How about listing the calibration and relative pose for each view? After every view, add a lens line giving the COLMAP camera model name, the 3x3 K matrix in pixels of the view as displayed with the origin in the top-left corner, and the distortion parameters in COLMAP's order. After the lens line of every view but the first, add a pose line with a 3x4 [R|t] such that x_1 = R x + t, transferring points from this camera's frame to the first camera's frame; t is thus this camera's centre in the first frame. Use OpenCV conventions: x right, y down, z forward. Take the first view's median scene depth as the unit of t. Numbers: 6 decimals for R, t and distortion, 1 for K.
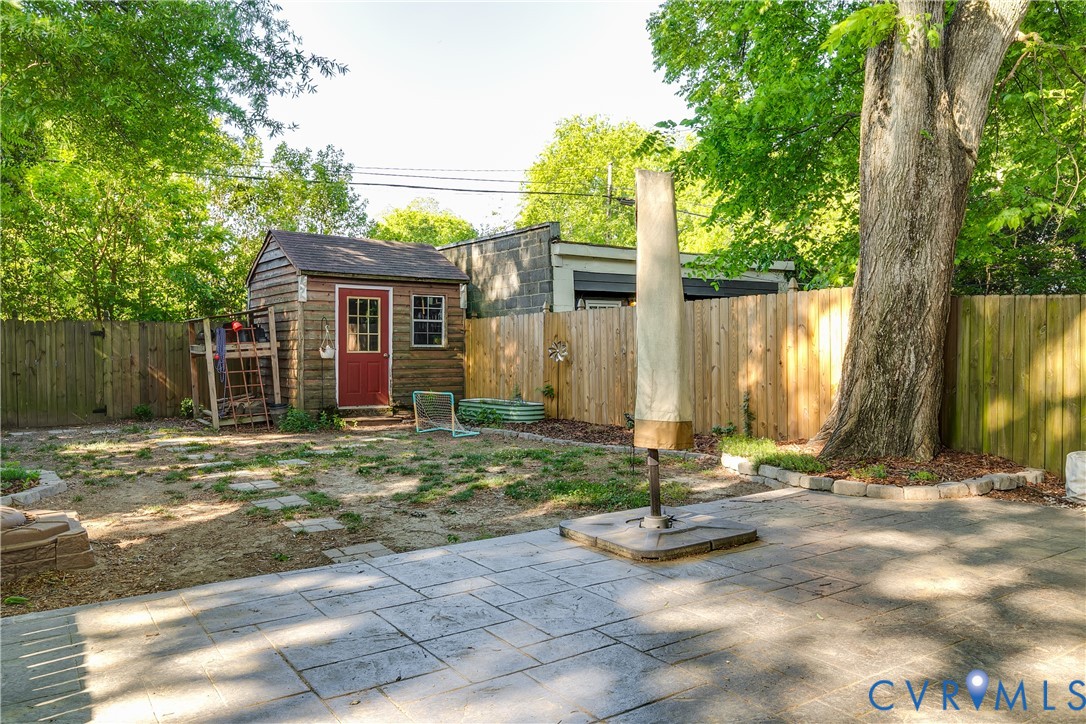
lens RADIAL K [[786.7, 0, 543.0], [0, 786.7, 362.0], [0, 0, 1]] dist [0.003249, 0.001463]
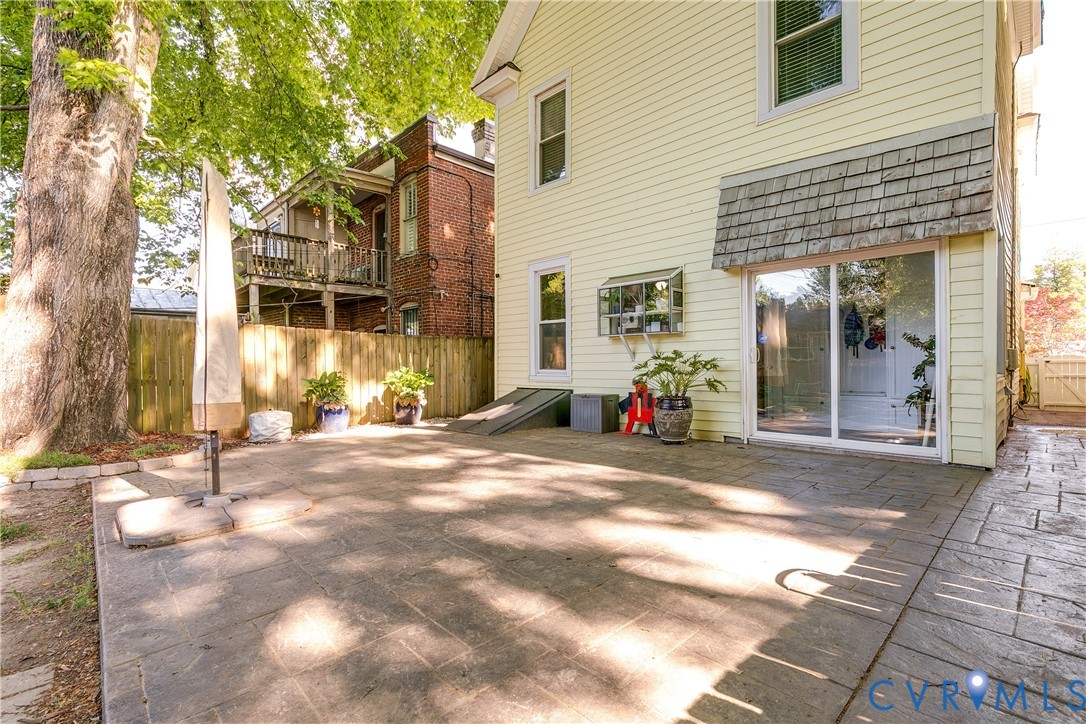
lens RADIAL K [[486.2, 0, 543.0], [0, 486.2, 362.0], [0, 0, 1]] dist [0.000071, -0.000016]
pose [[-0.159890, 0.004942, 0.987122, -0.383564], [0.020305, 0.999792, -0.001717, 0.011099], [-0.986926, 0.019769, -0.159957, 0.450610]]
